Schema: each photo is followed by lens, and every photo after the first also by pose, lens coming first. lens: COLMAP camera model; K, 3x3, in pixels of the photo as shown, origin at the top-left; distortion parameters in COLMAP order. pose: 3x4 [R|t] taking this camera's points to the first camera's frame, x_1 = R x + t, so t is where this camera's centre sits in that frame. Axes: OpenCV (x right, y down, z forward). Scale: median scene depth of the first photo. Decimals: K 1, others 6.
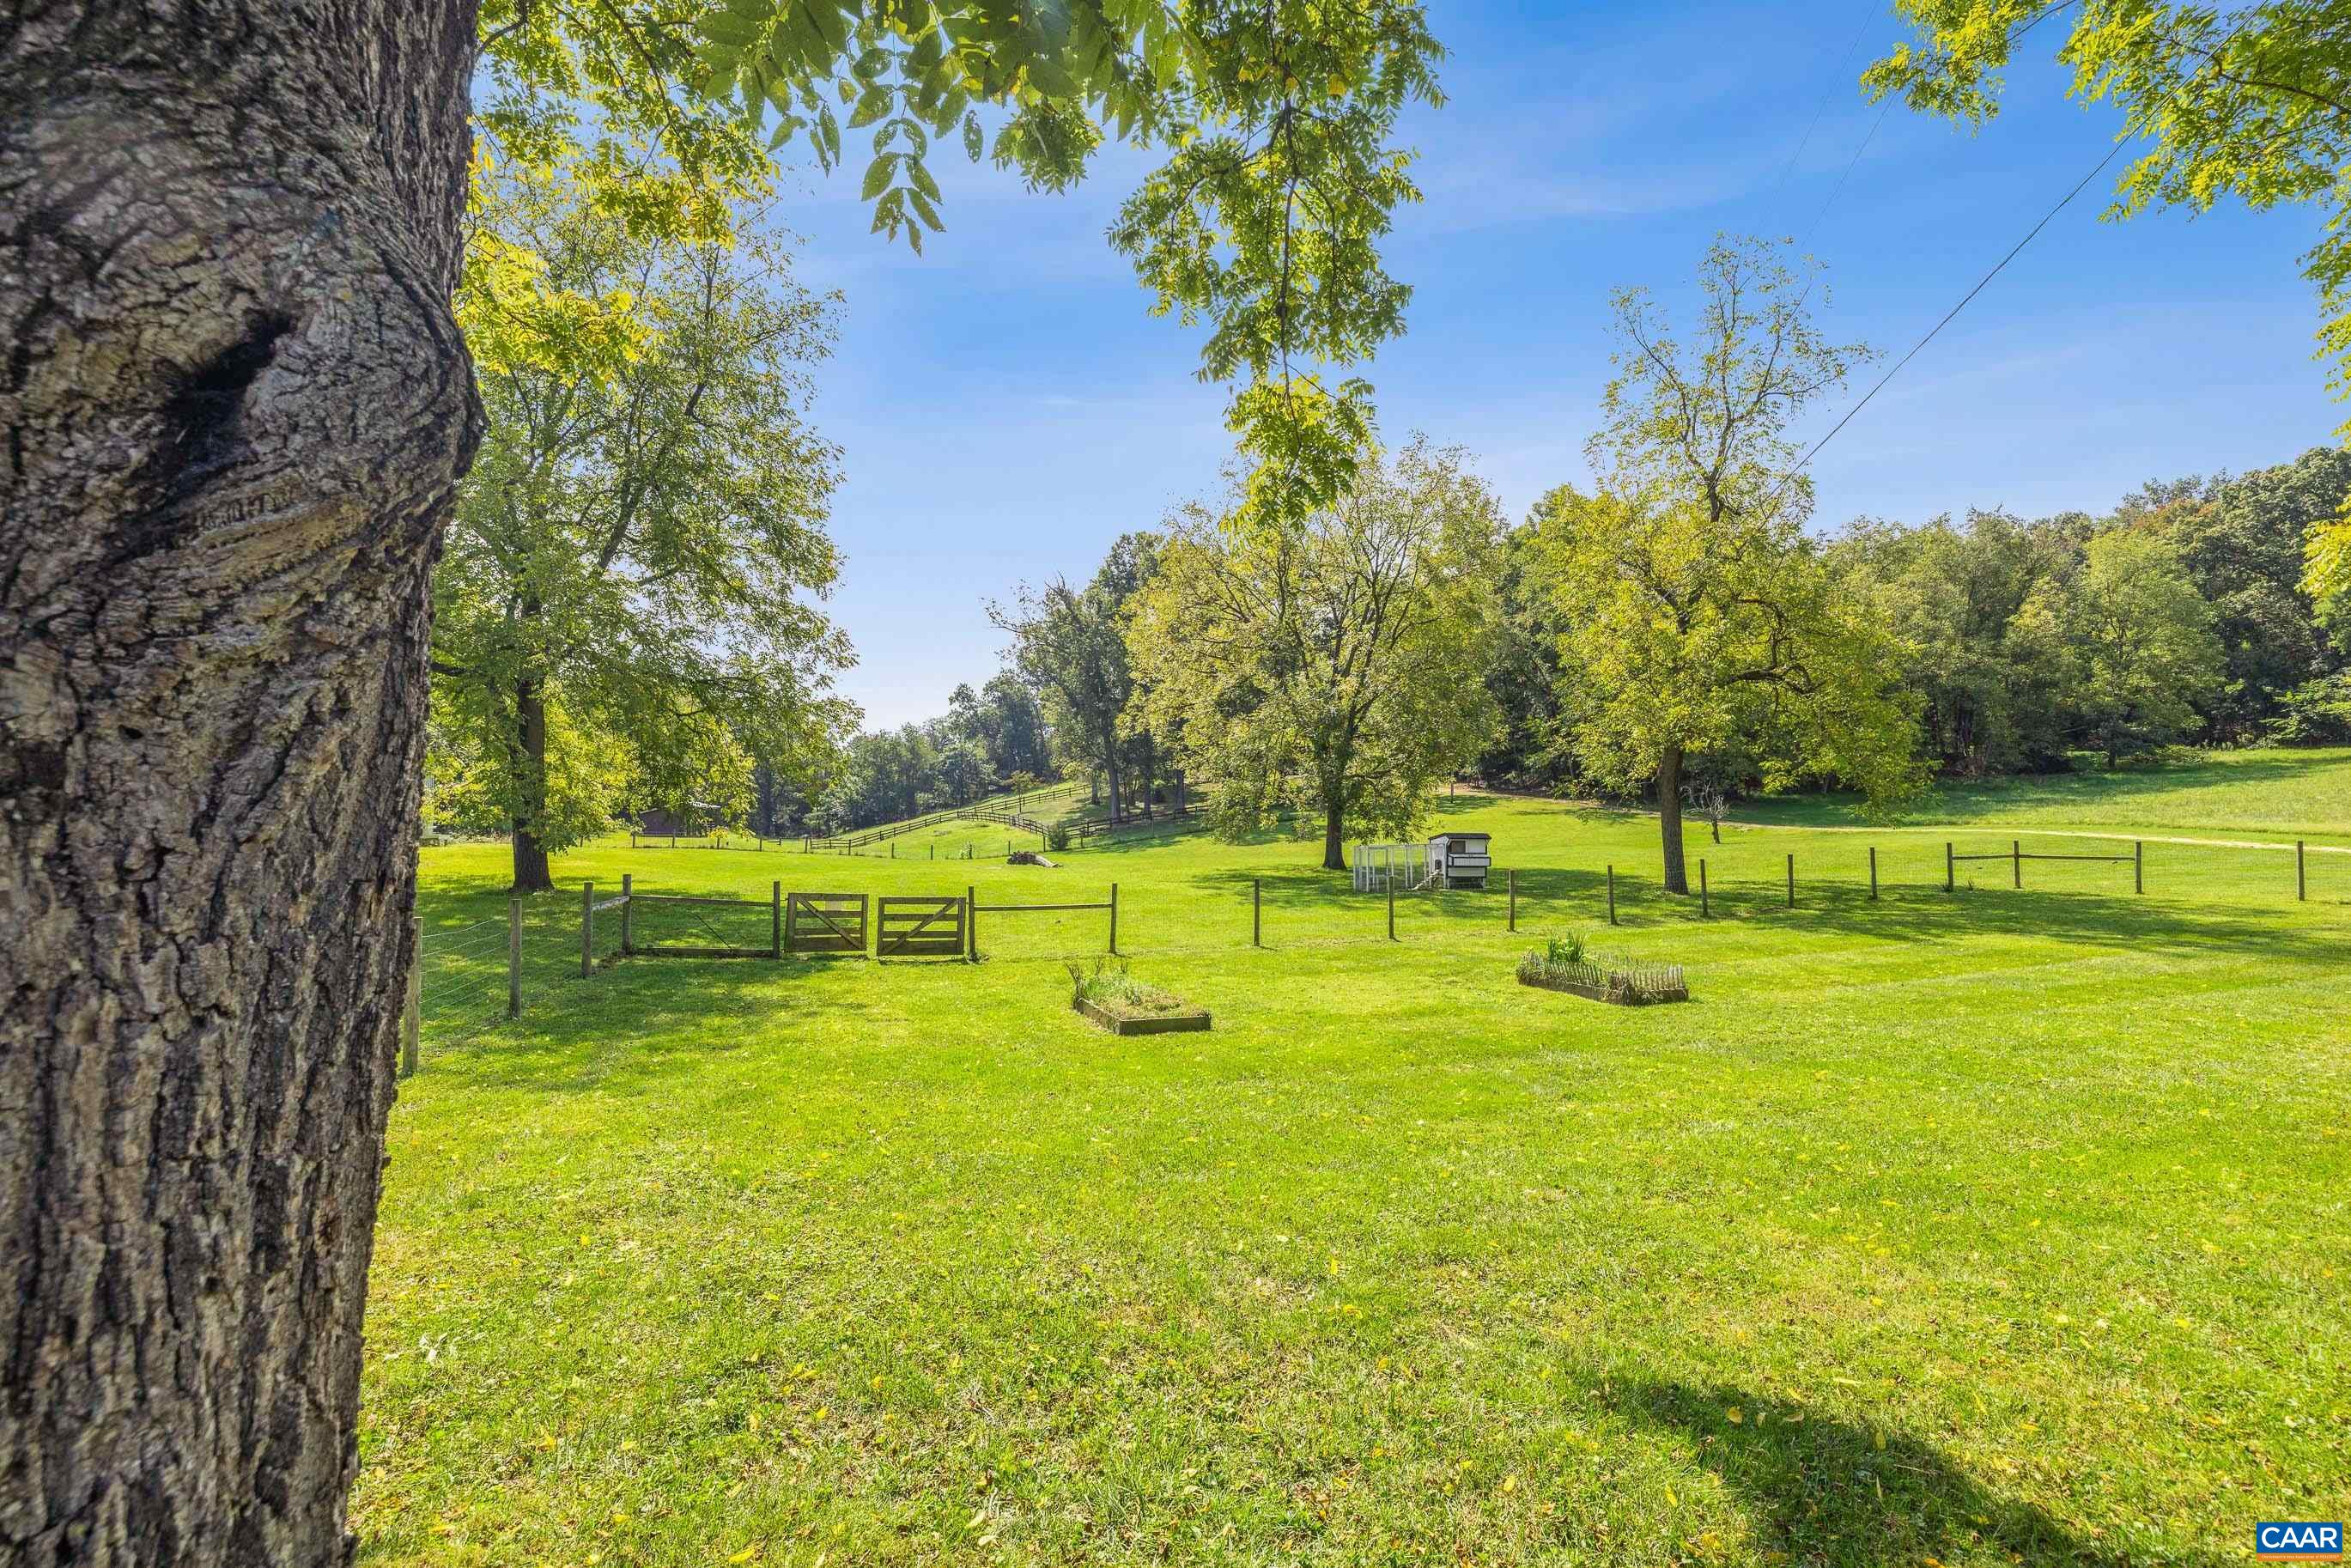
lens RADIAL K [[990.4, 0, 1180.9], [0, 990.4, 770.1], [0, 0, 1]] dist [0.009450, -0.001869]
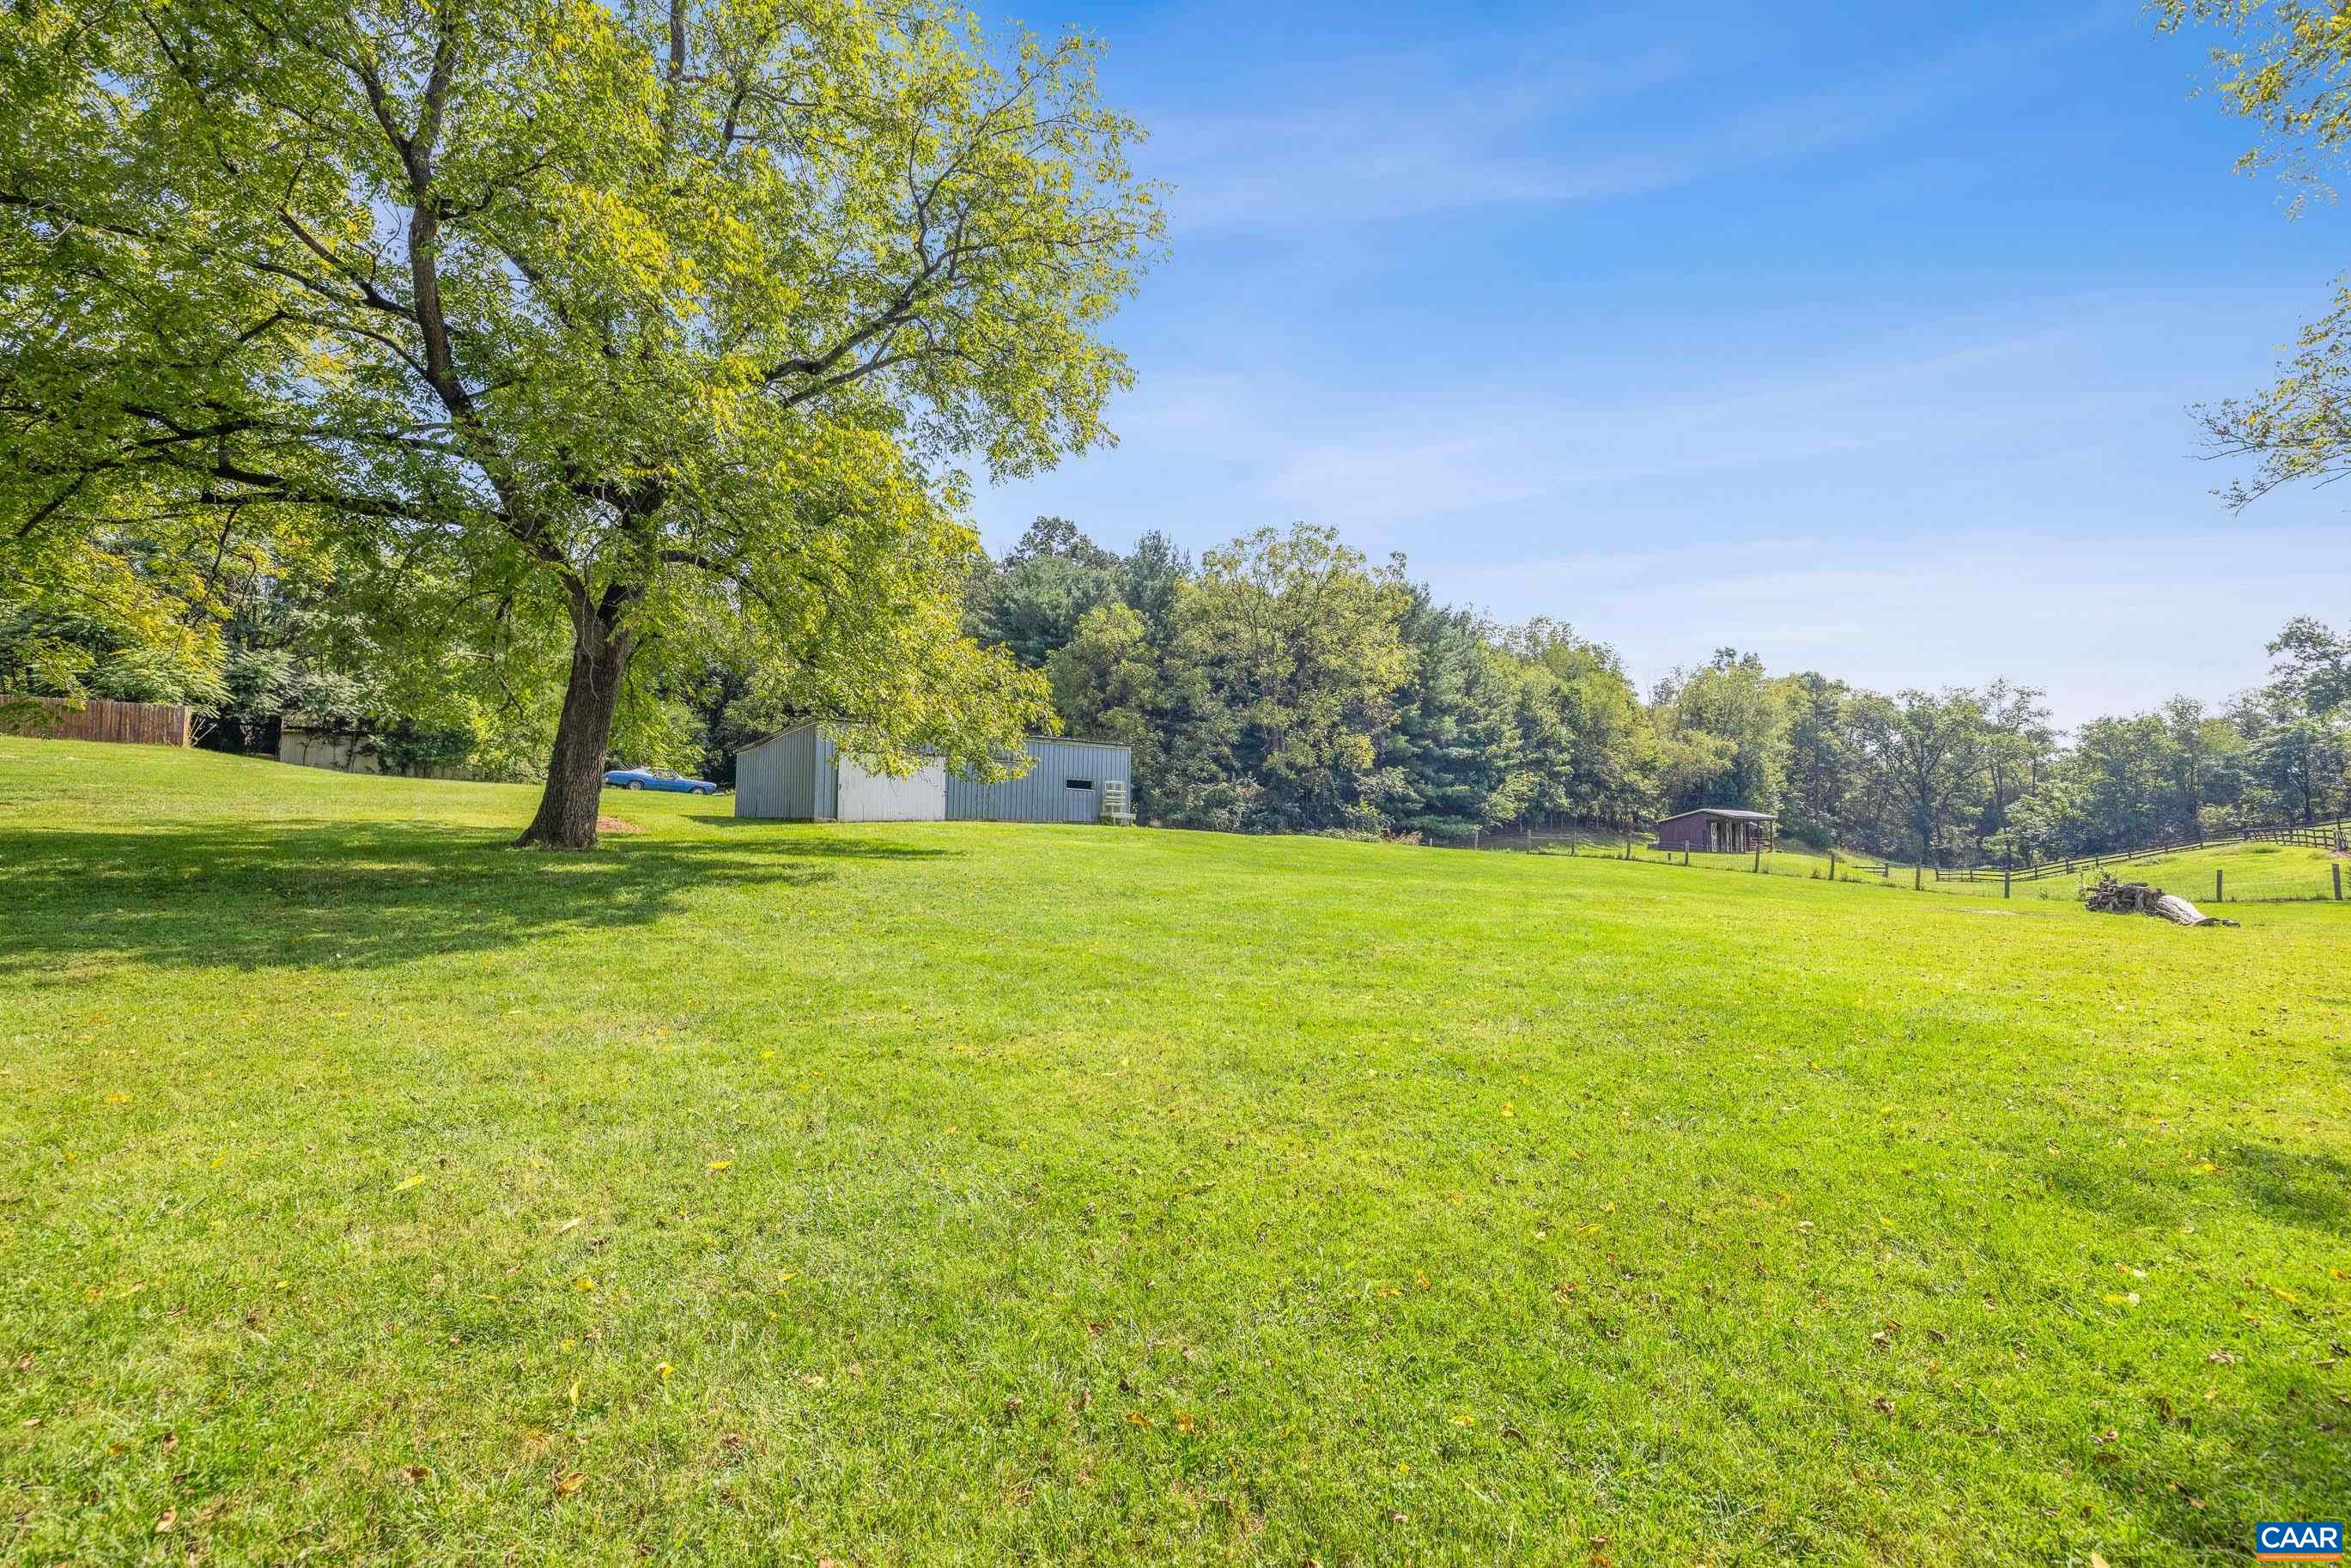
lens RADIAL K [[990.4, 0, 1170.9], [0, 990.4, 785.7], [0, 0, 1]] dist [0.009450, -0.001869]
pose [[0.437106, -0.032547, -0.898821, 0.066722], [0.020361, 0.999447, -0.026289, 0.059162], [0.899180, -0.006810, 0.437527, 0.611327]]
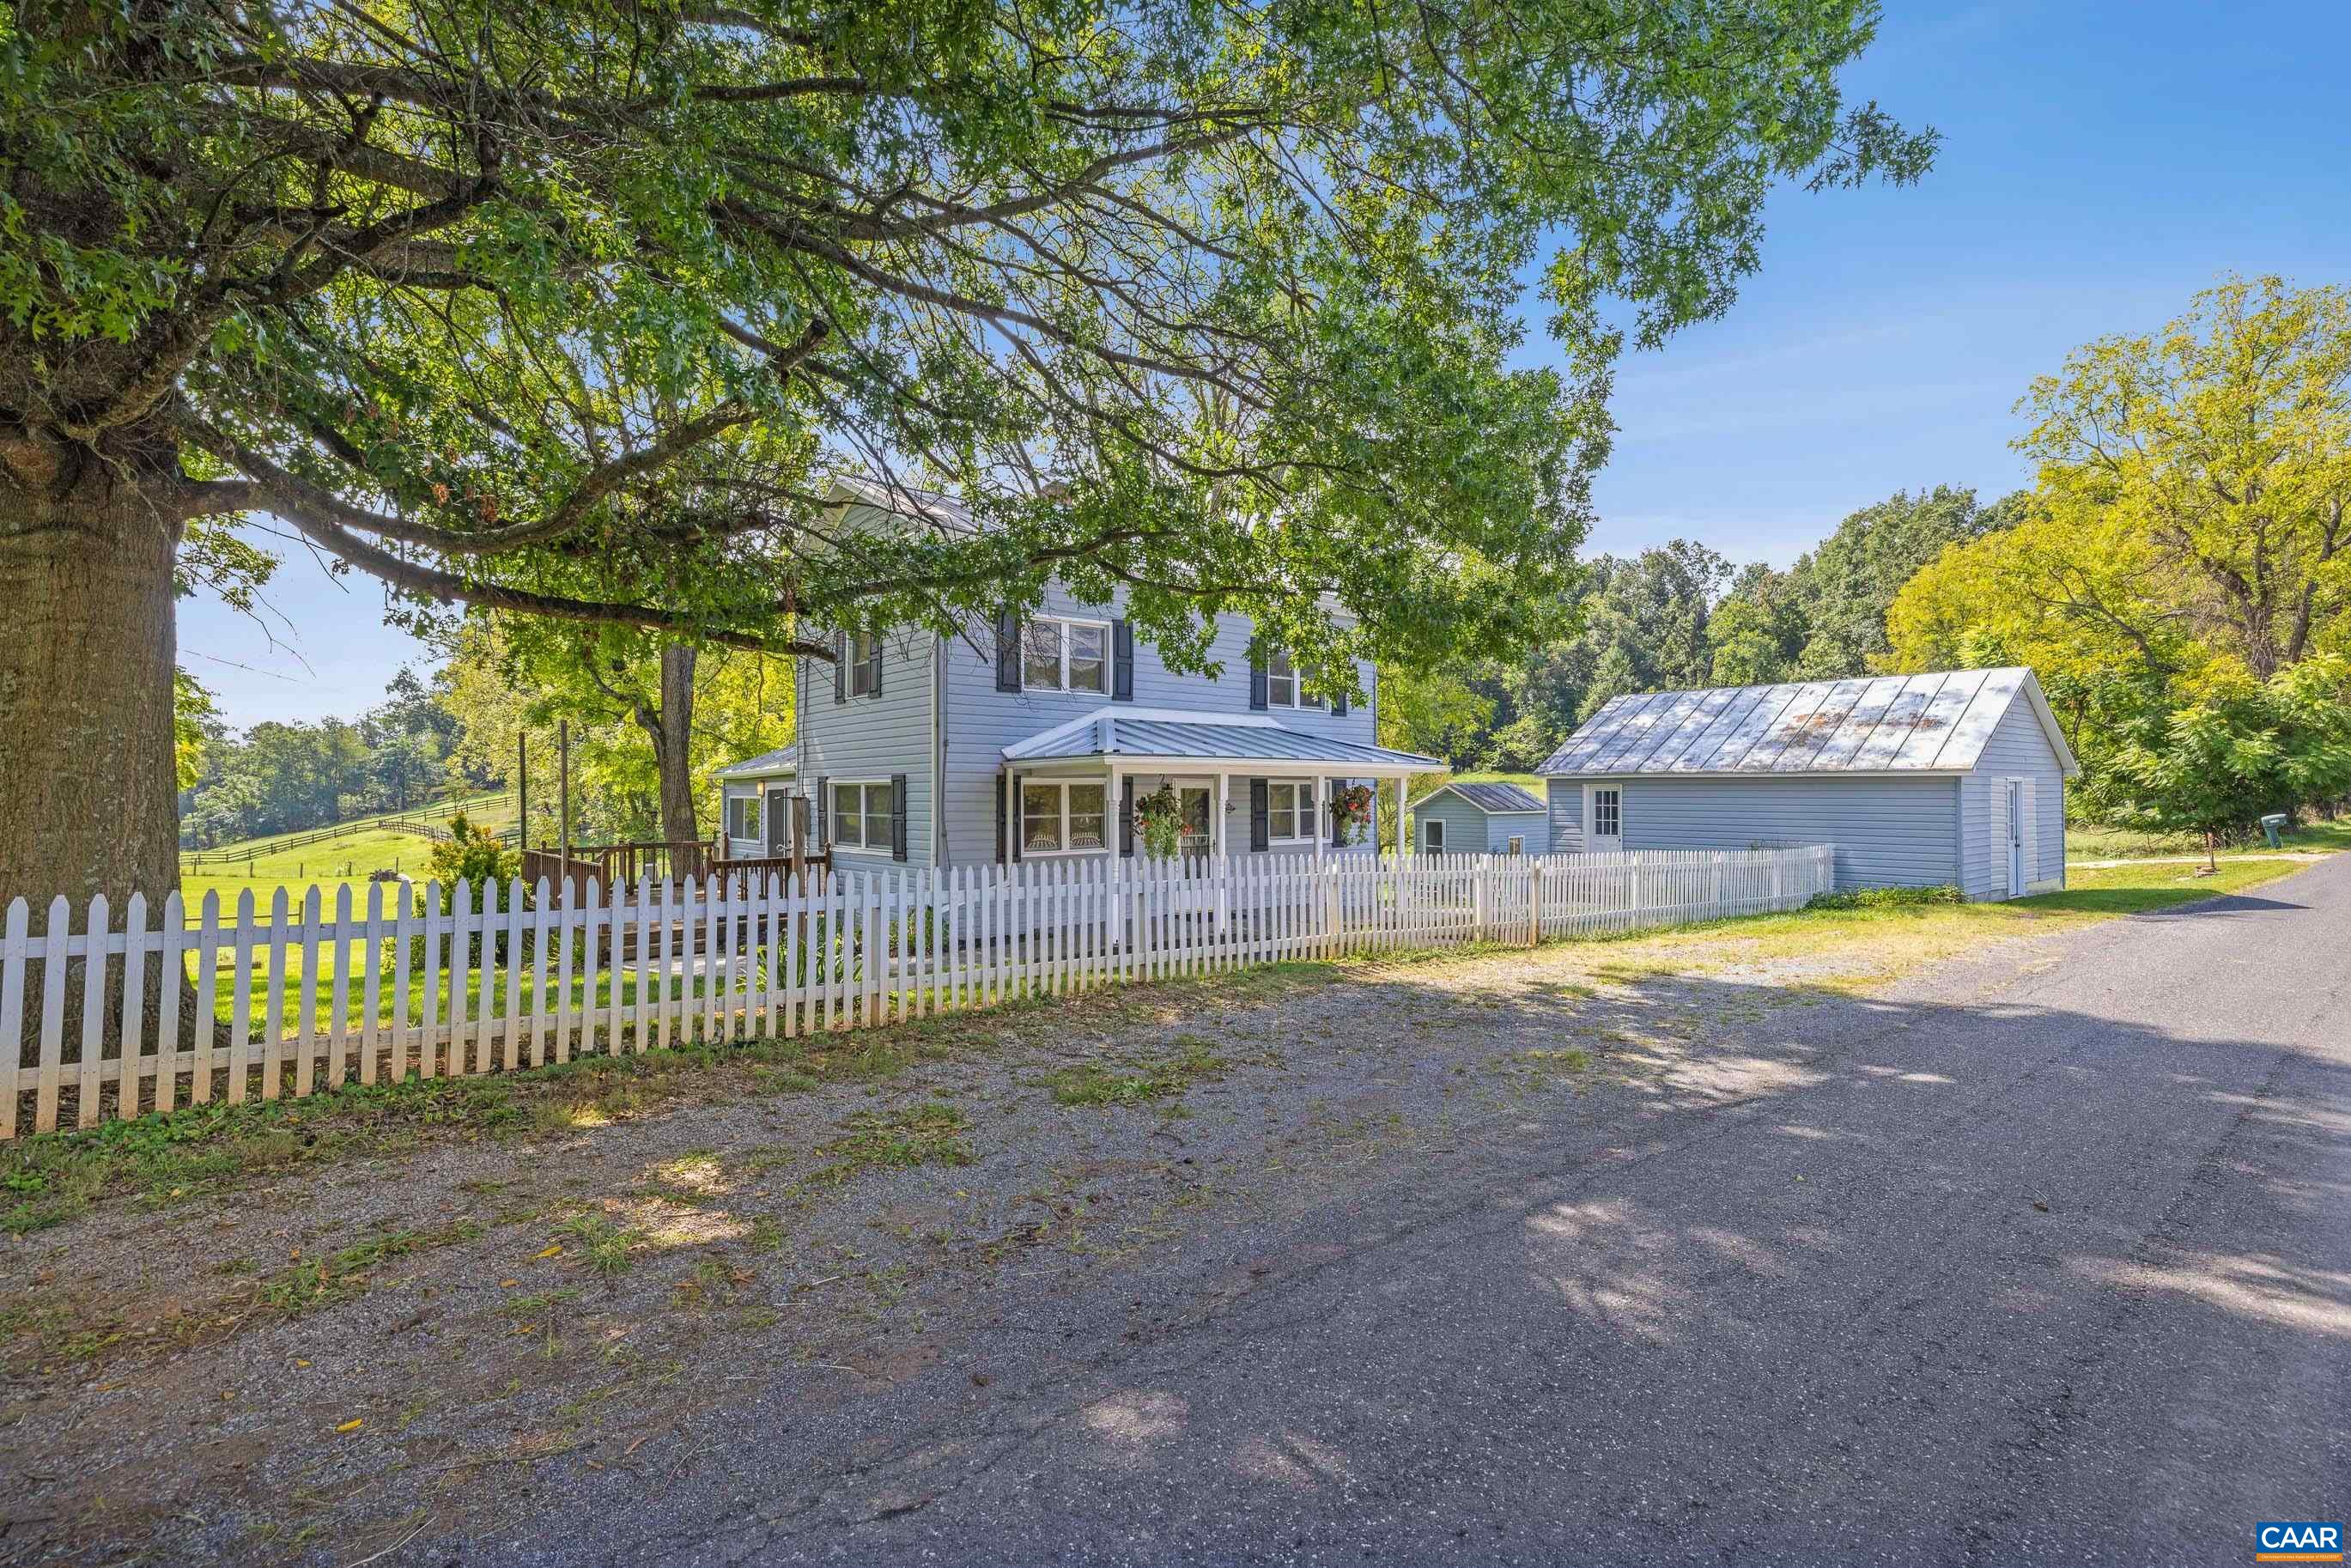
lens RADIAL K [[1082.5, 0, 1171.7], [0, 1082.5, 788.2], [0, 0, 1]] dist [0.004670, 0.000805]
pose [[0.934939, 0.004708, 0.354778, 0.308986], [-0.013822, 0.999636, 0.023159, -0.063621], [-0.354540, -0.026556, 0.934664, -0.564749]]
